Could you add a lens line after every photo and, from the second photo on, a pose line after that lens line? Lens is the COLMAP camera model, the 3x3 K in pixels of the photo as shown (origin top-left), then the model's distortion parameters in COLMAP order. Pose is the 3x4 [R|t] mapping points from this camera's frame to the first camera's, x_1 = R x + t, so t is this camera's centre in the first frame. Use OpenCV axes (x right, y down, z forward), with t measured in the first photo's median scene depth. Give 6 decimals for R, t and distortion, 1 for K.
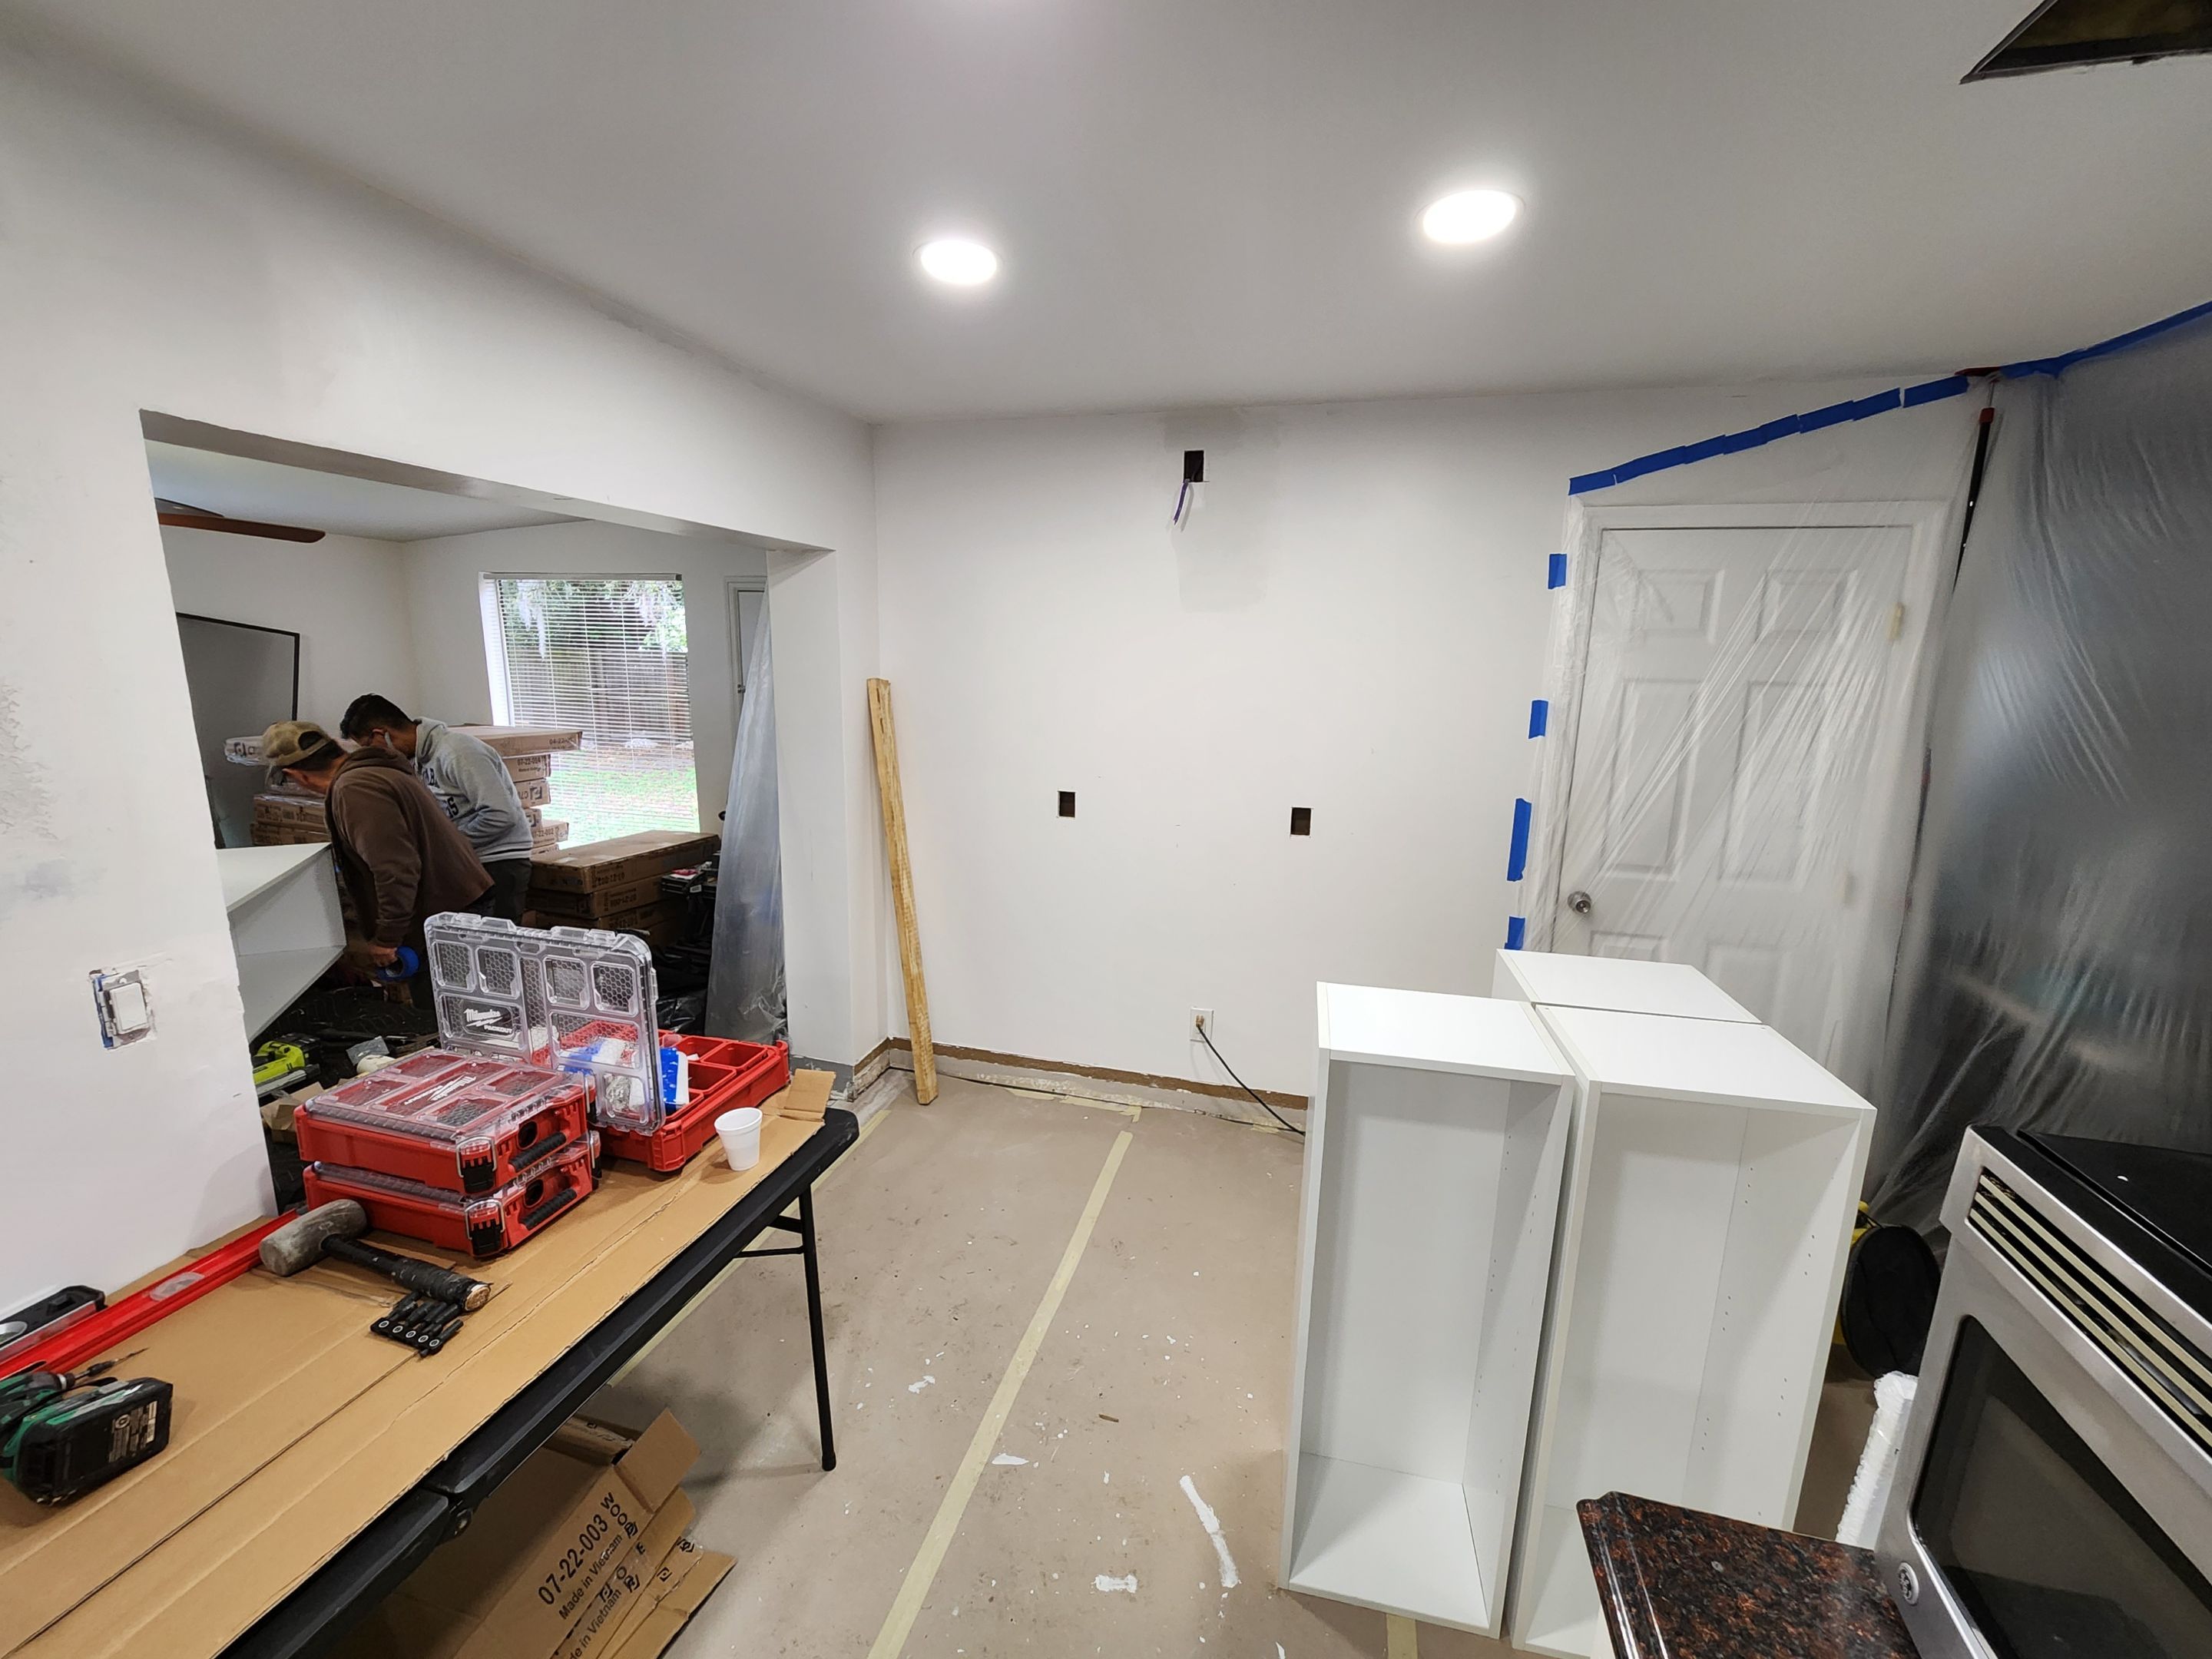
lens RADIAL K [[911.1, 0, 1105.5], [0, 911.1, 817.8], [0, 0, 1]] dist [-0.007500, -0.000562]
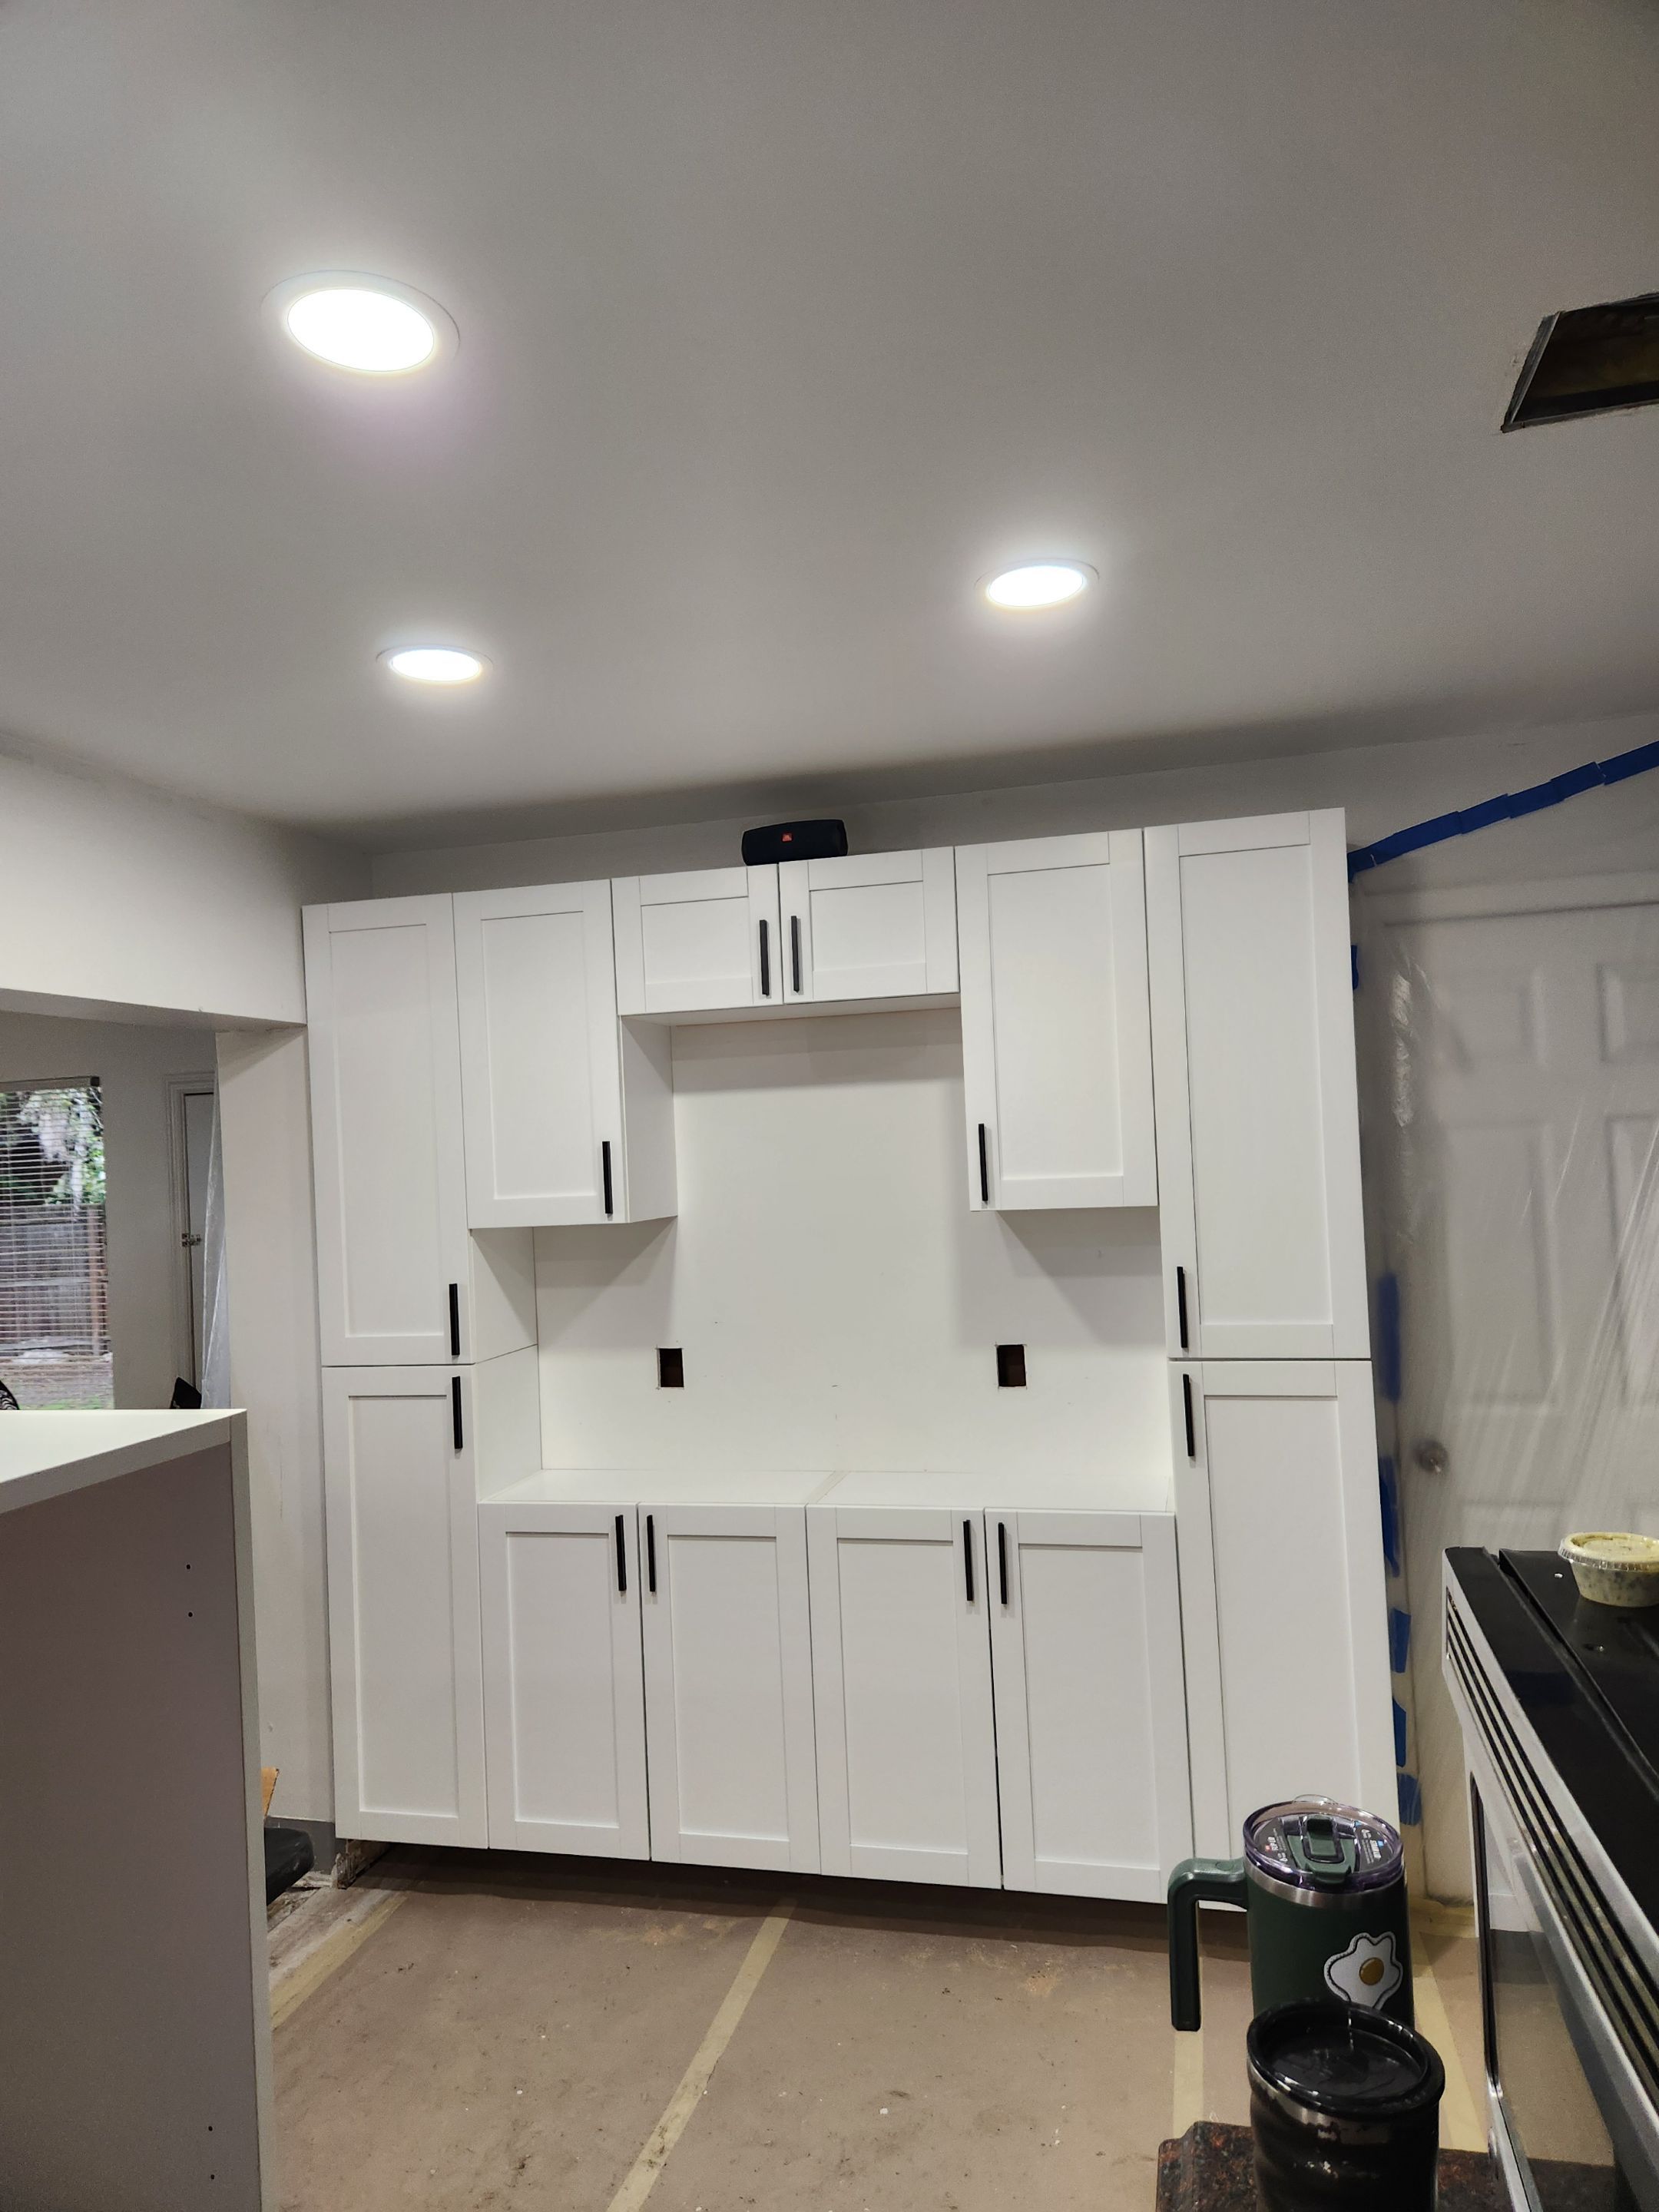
lens RADIAL K [[1458.2, 0, 831.0], [0, 1458.2, 1113.3], [0, 0, 1]] dist [0.042448, -0.005593]
pose [[0.997344, -0.068382, 0.025064, 0.069690], [0.072086, 0.975921, -0.205867, 0.036246], [-0.010383, 0.207127, 0.978259, -0.105824]]
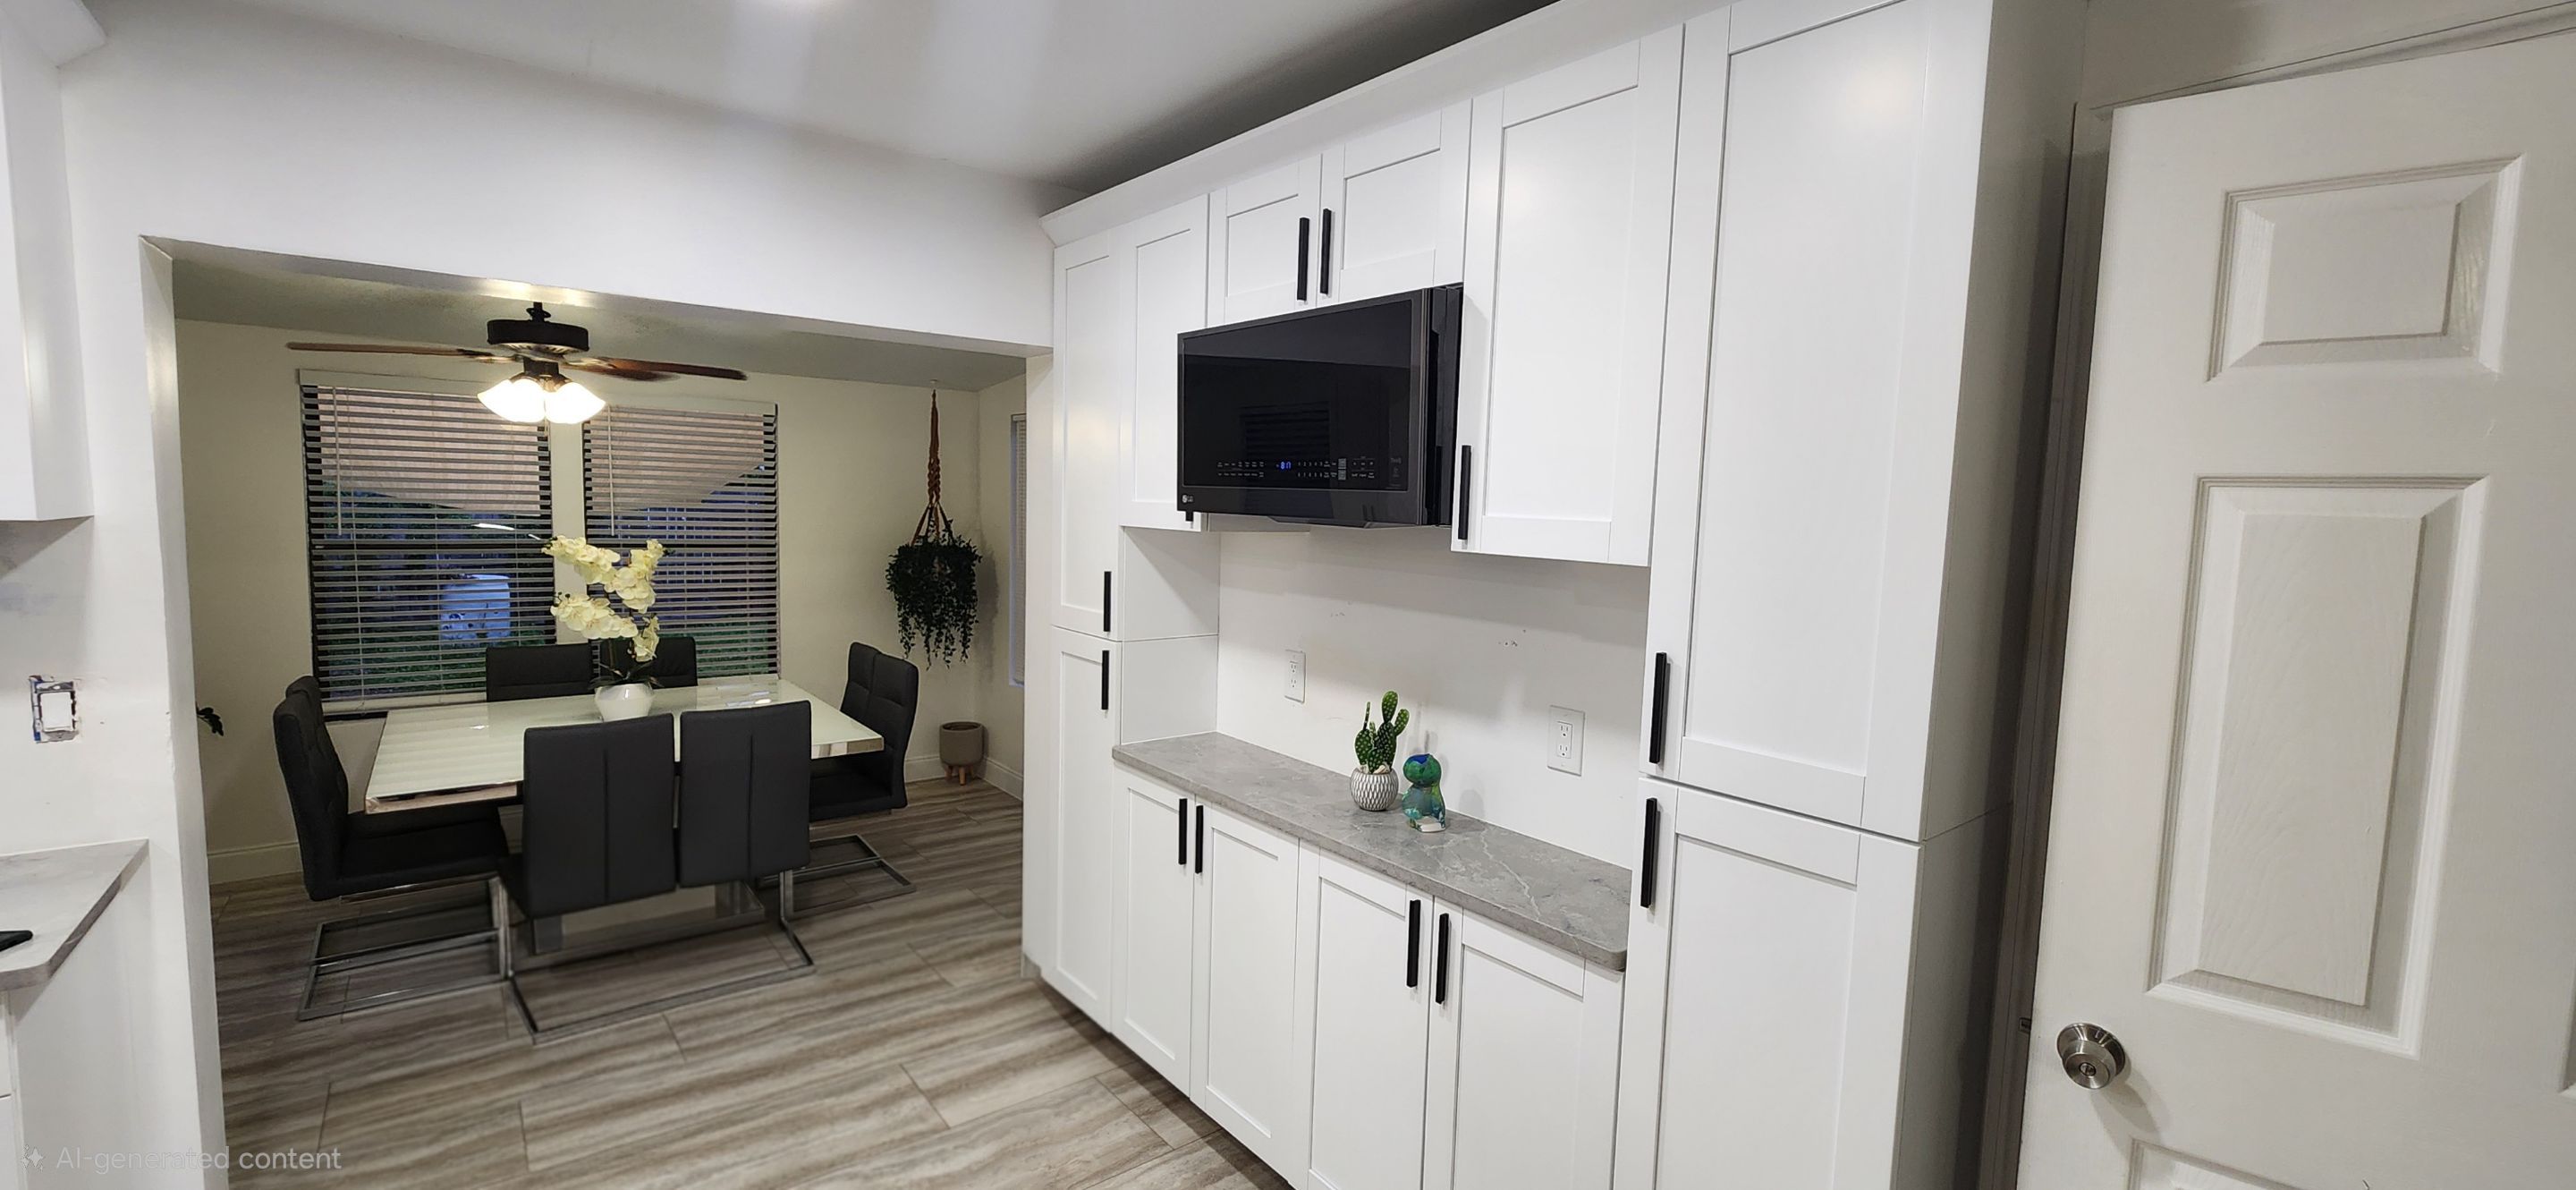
lens RADIAL K [[1049.2, 0, 1264.4], [0, 1049.2, 590.2], [0, 0, 1]] dist [0.003679, 0.000301]
pose [[0.802374, 0.052688, -0.594491, 0.477568], [-0.121729, 0.989604, -0.076590, -0.017468], [0.584276, 0.133820, 0.800446, 0.364933]]
